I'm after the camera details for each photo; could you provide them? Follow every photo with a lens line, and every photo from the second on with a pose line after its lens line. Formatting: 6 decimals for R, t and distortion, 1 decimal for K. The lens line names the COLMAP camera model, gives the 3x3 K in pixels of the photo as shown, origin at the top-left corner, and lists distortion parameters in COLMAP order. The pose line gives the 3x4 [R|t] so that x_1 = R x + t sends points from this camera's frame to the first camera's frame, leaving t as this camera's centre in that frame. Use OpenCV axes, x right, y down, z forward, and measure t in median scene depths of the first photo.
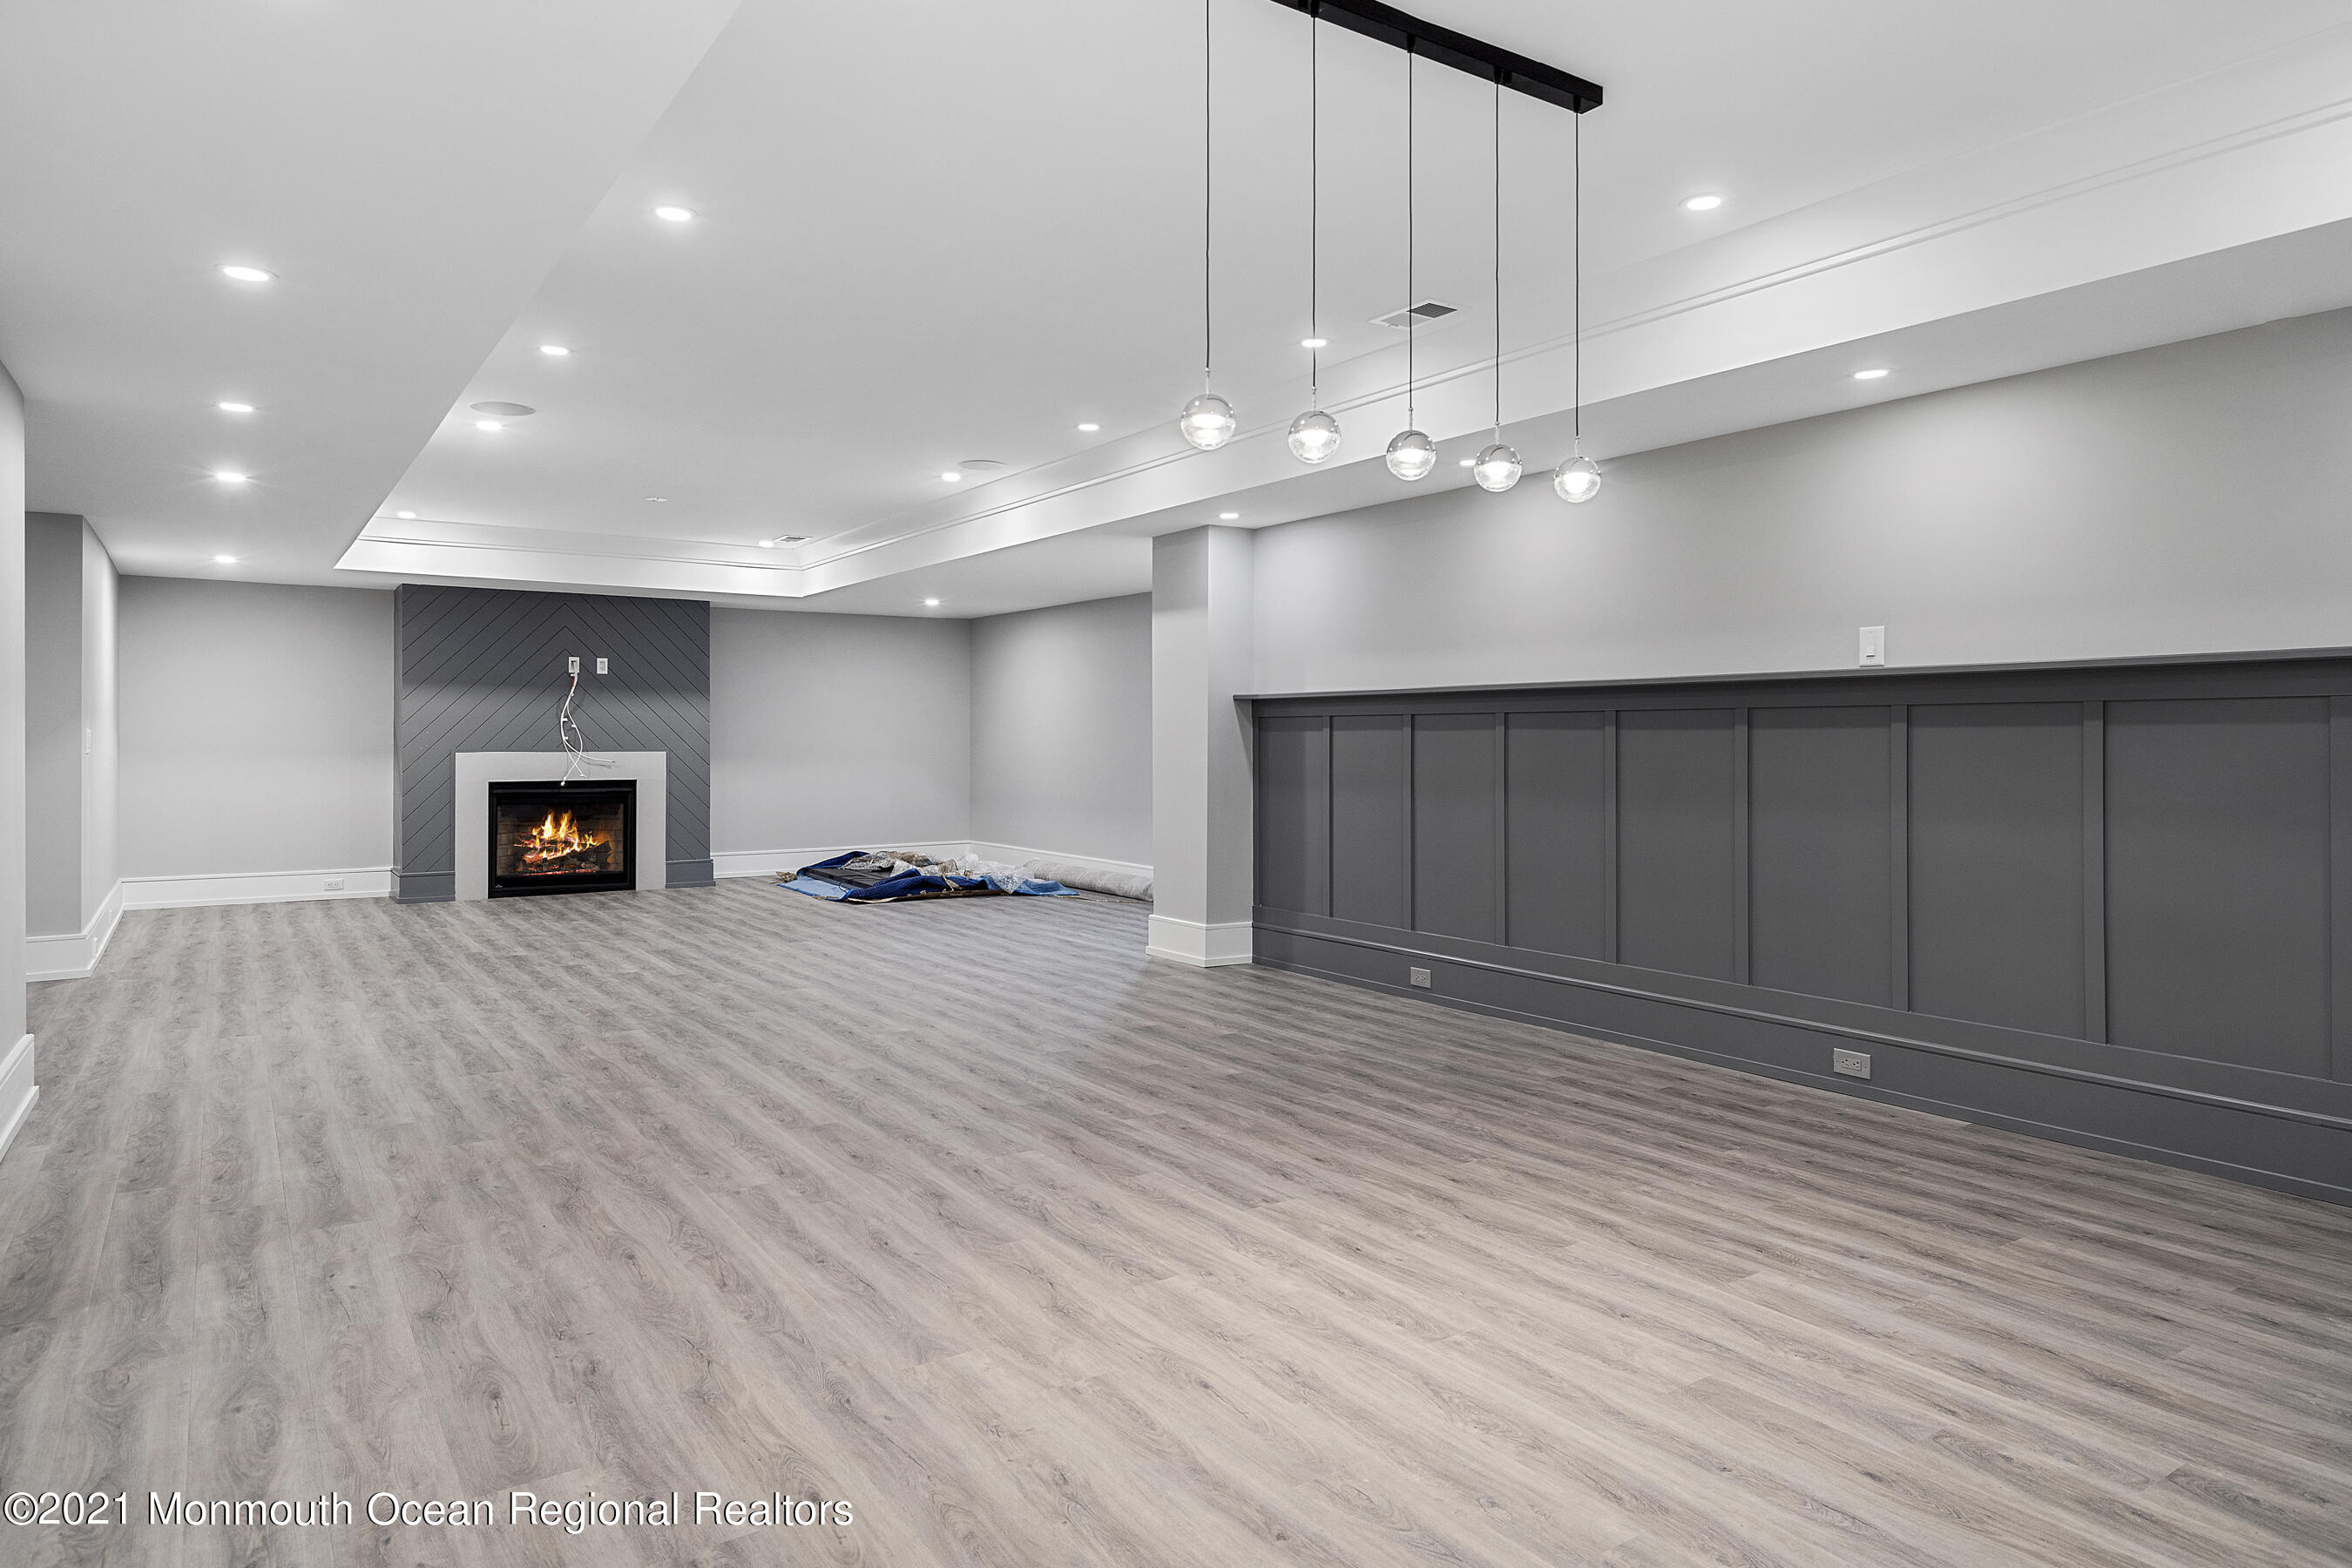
lens RADIAL K [[1407.3, 0, 1174.2], [0, 1407.3, 734.0], [0, 0, 1]] dist [0.004632, 0.001593]
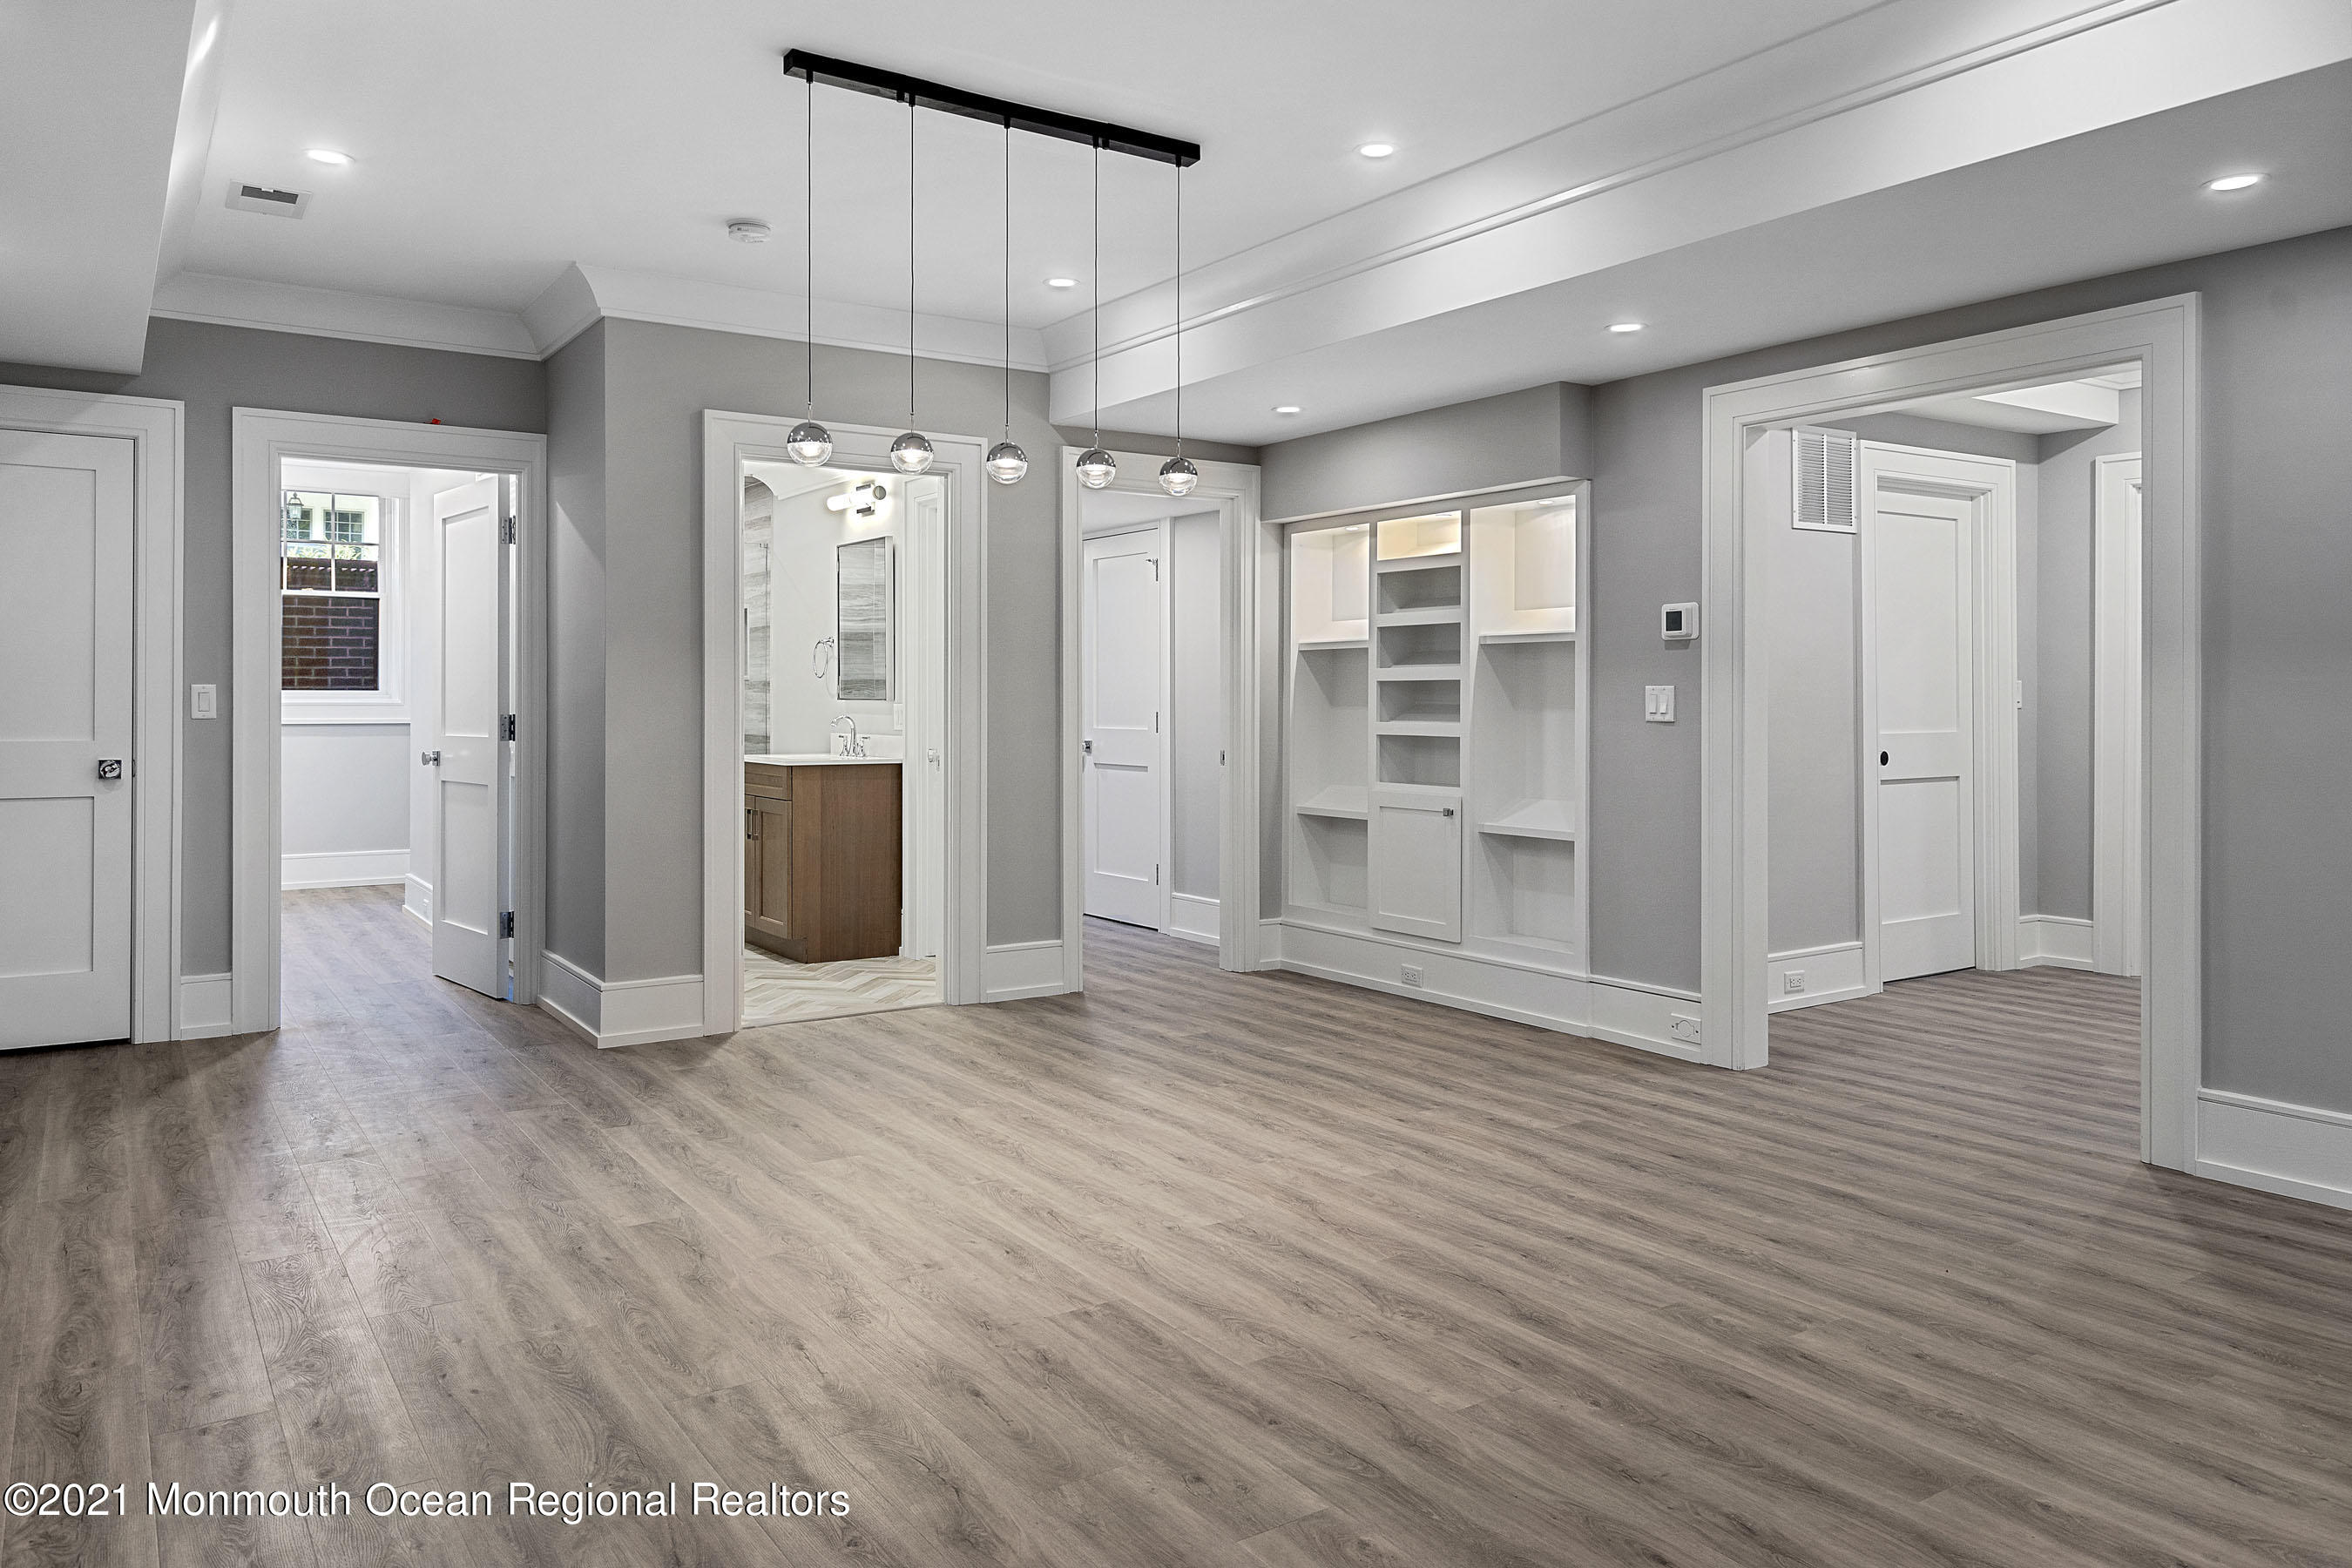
lens RADIAL K [[1618.4, 0, 1172.9], [0, 1618.4, 705.6], [0, 0, 1]] dist [-0.000003, -0.000484]
pose [[-0.999982, -0.000793, 0.005969, 0.005432], [-0.000761, 0.999985, 0.005397, 0.000597], [-0.005973, 0.005393, -0.999968, 0.693167]]
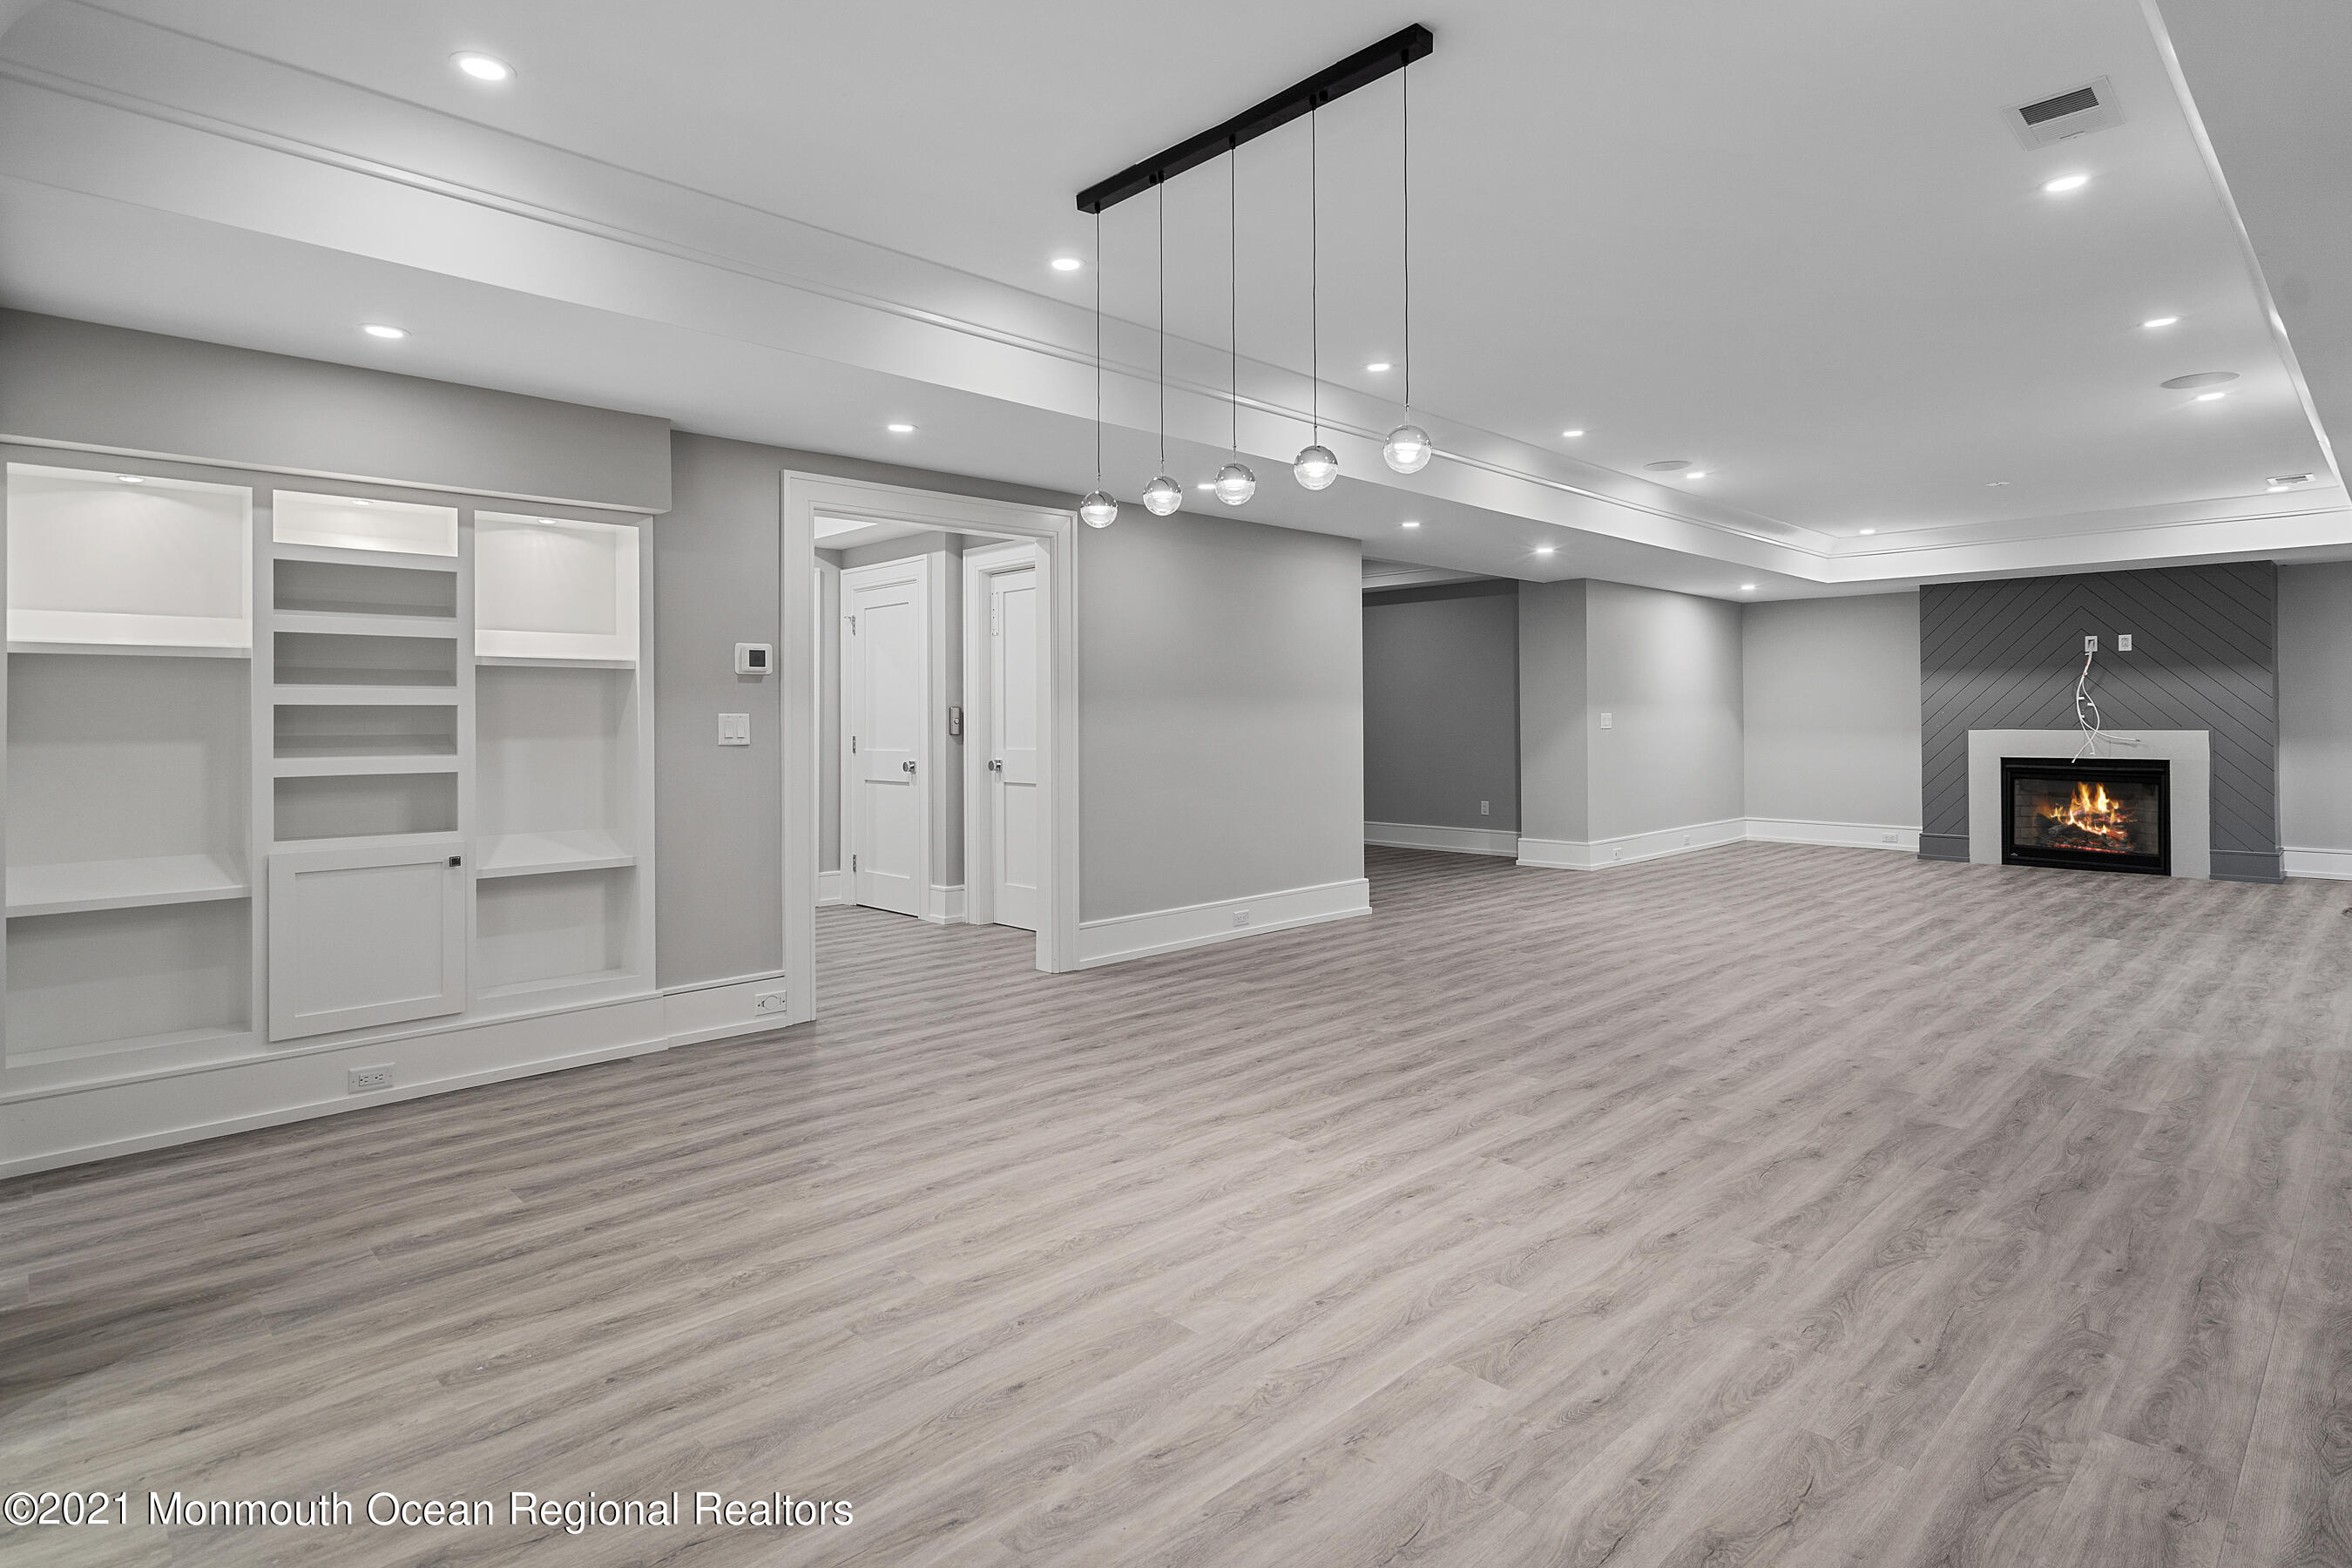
lens RADIAL K [[1209.9, 0, 1177.1], [0, 1209.9, 712.6], [0, 0, 1]] dist [-0.000767, 0.001243]
pose [[0.172230, -0.007328, -0.985030, 0.340391], [0.007809, 0.999951, -0.006074, 0.000474], [0.985026, -0.006646, 0.172278, 0.225070]]
